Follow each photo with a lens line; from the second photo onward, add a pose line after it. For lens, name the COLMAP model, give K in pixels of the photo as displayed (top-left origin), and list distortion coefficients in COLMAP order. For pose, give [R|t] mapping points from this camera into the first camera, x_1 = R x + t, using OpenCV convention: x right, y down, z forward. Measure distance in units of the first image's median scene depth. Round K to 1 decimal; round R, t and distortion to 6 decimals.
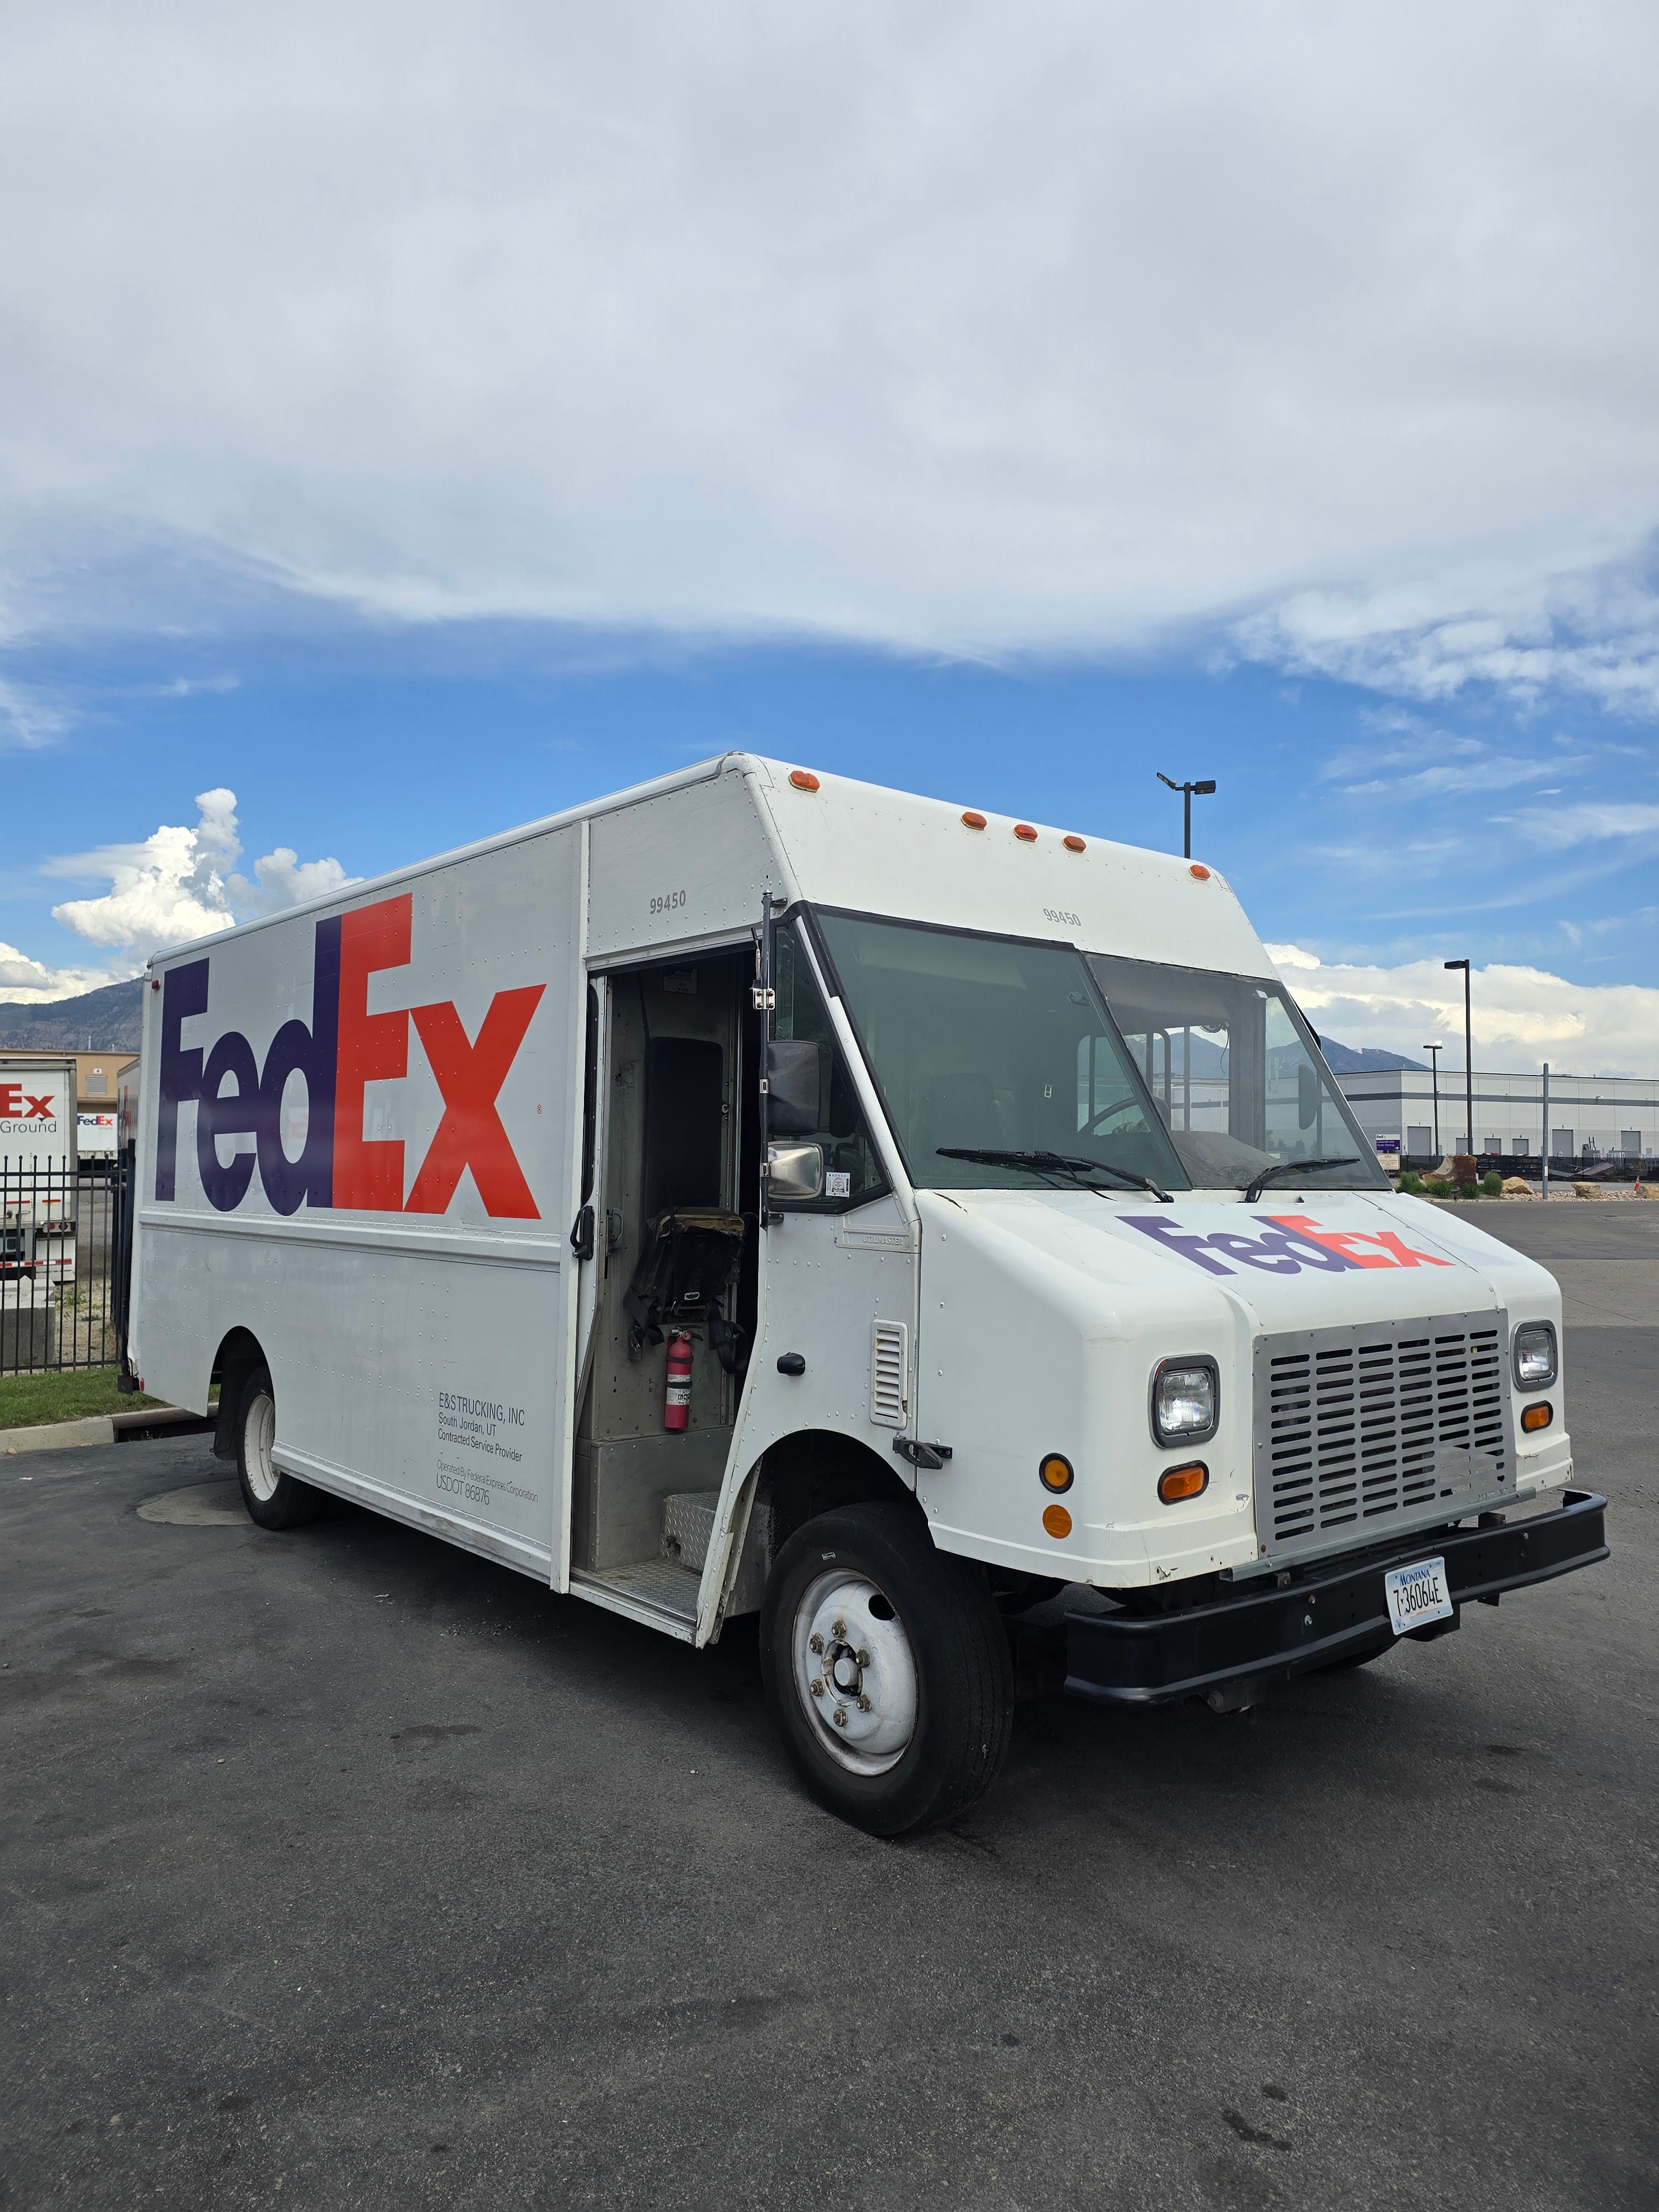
lens RADIAL K [[1458.2, 0, 829.5], [0, 1458.2, 1106.0], [0, 0, 1]] dist [0.064503, -0.000627]
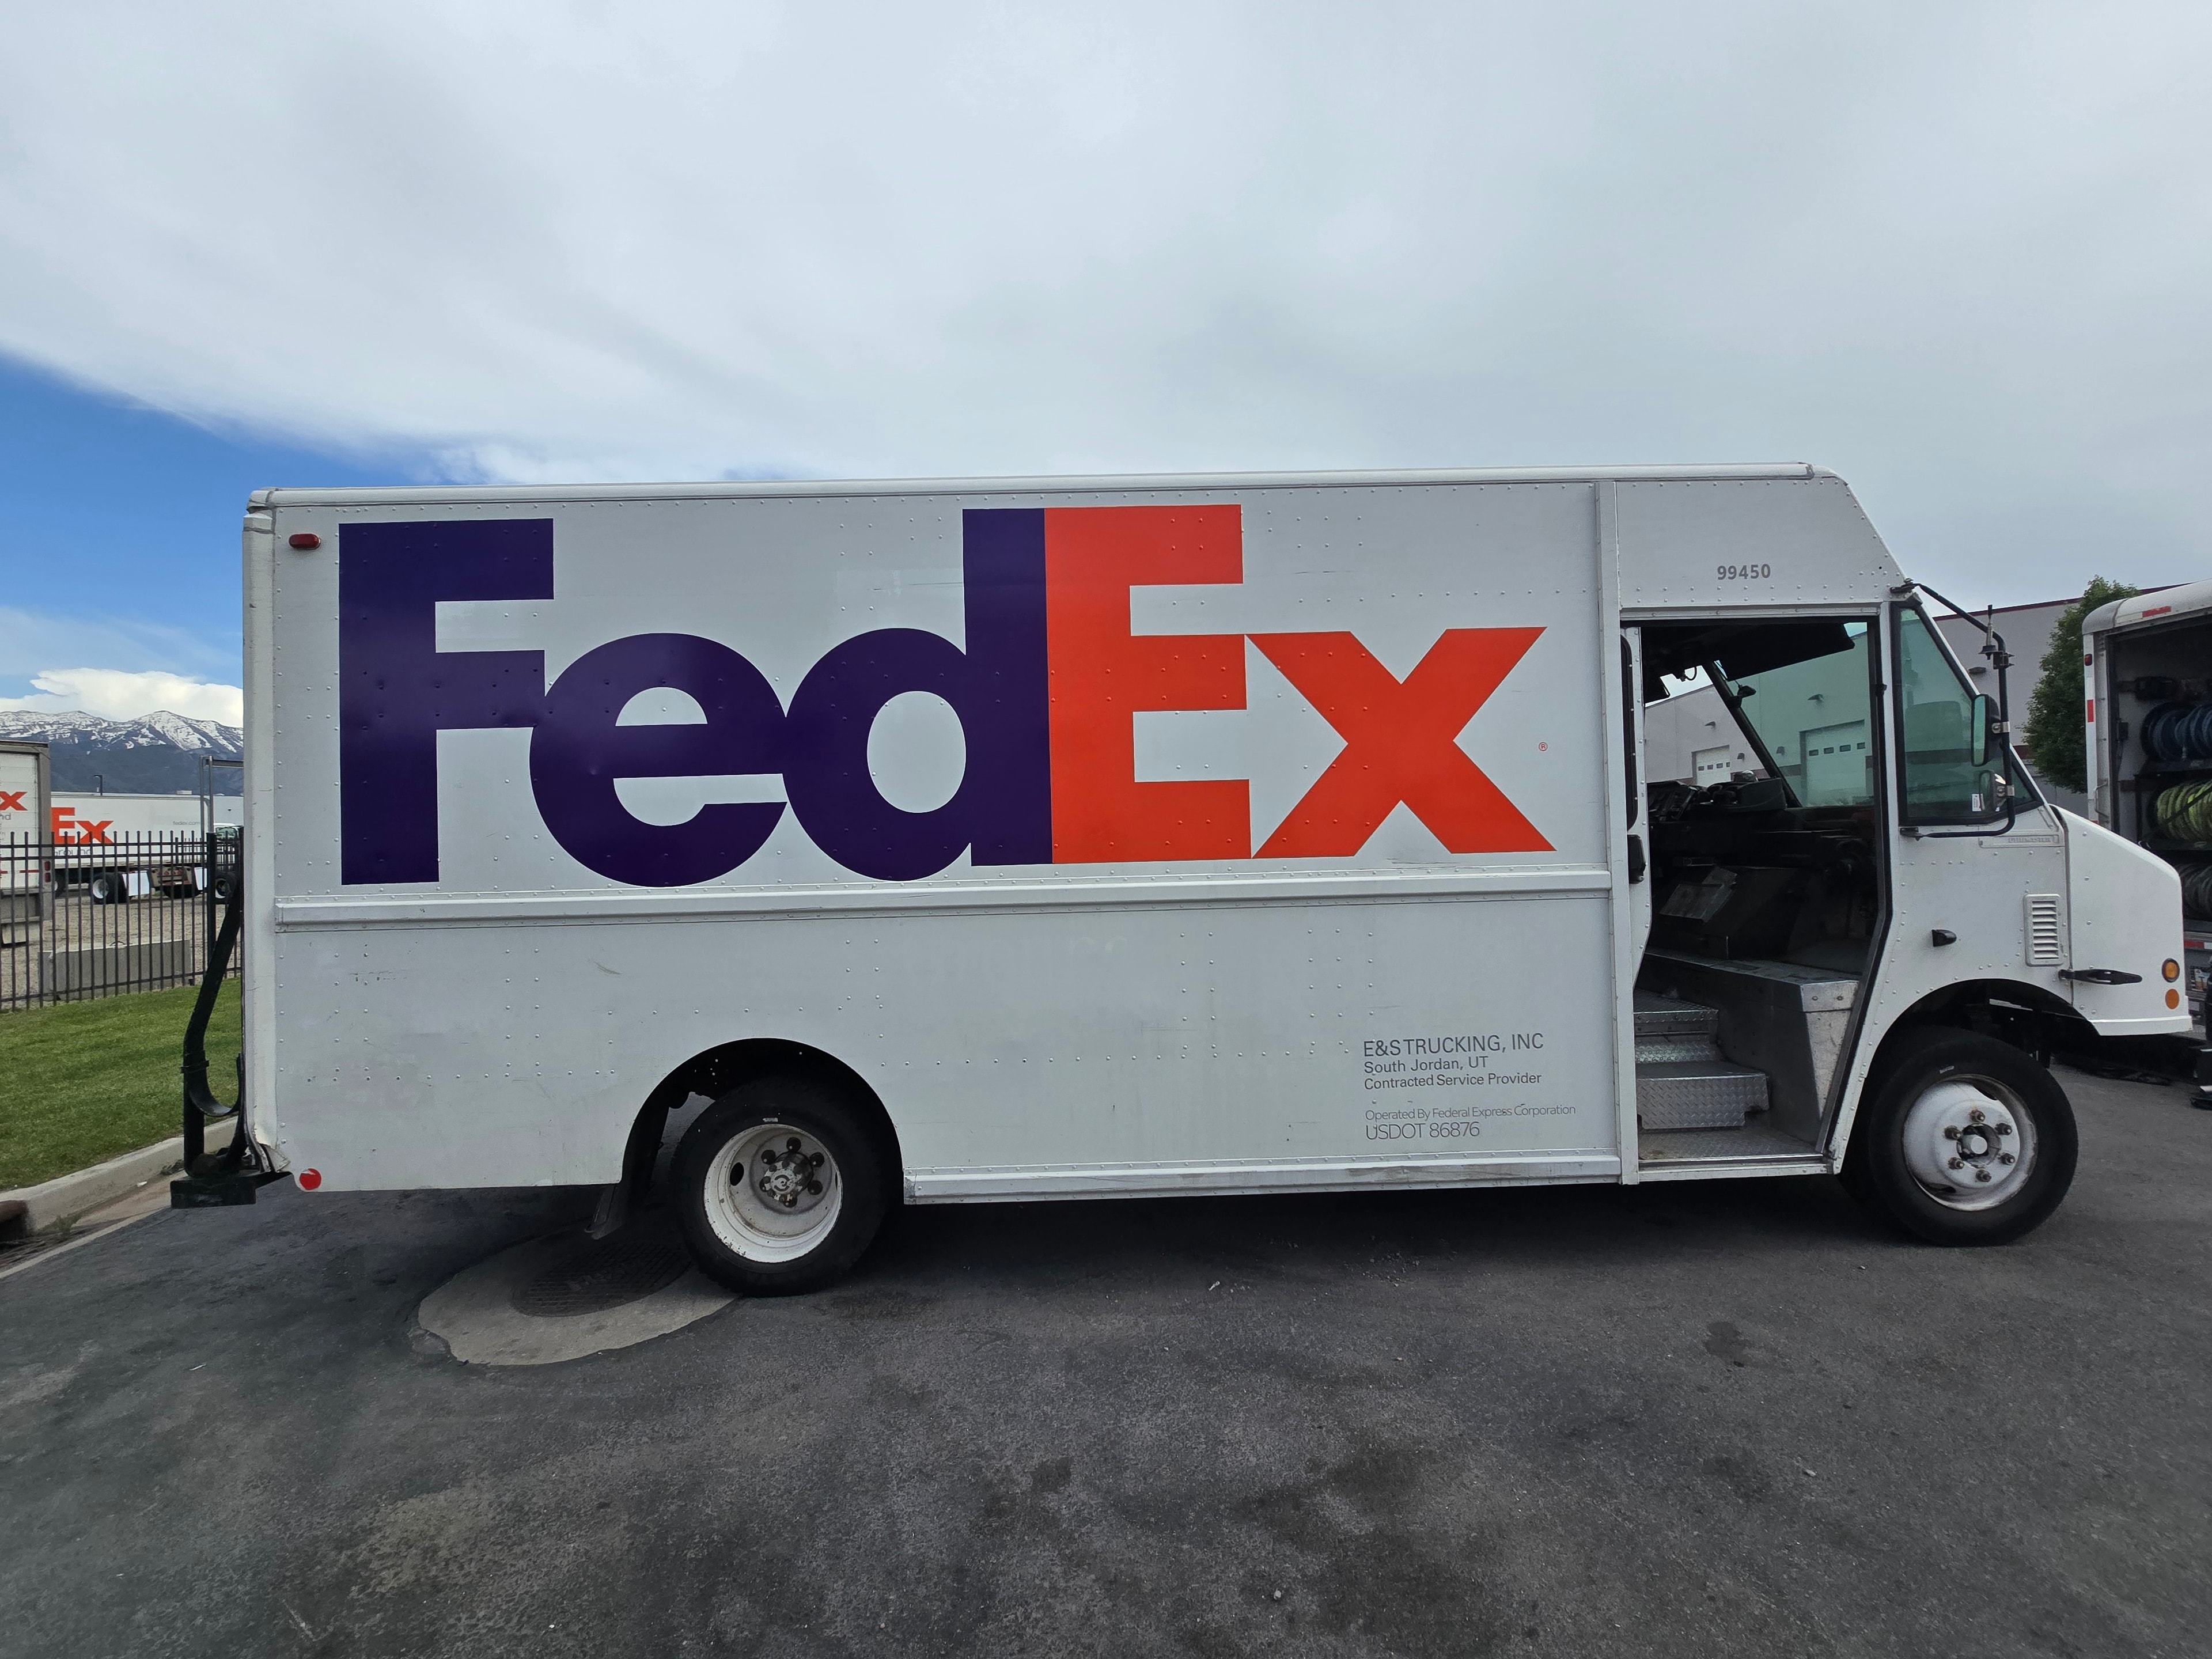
lens RADIAL K [[876.9, 0, 1106.0], [0, 876.9, 829.5], [0, 0, 1]] dist [0.000310, -0.000279]
pose [[0.636108, -0.017604, 0.771399, -0.871849], [-0.004969, 0.999626, 0.026910, 0.045946], [-0.771584, -0.020951, 0.635783, 0.829967]]
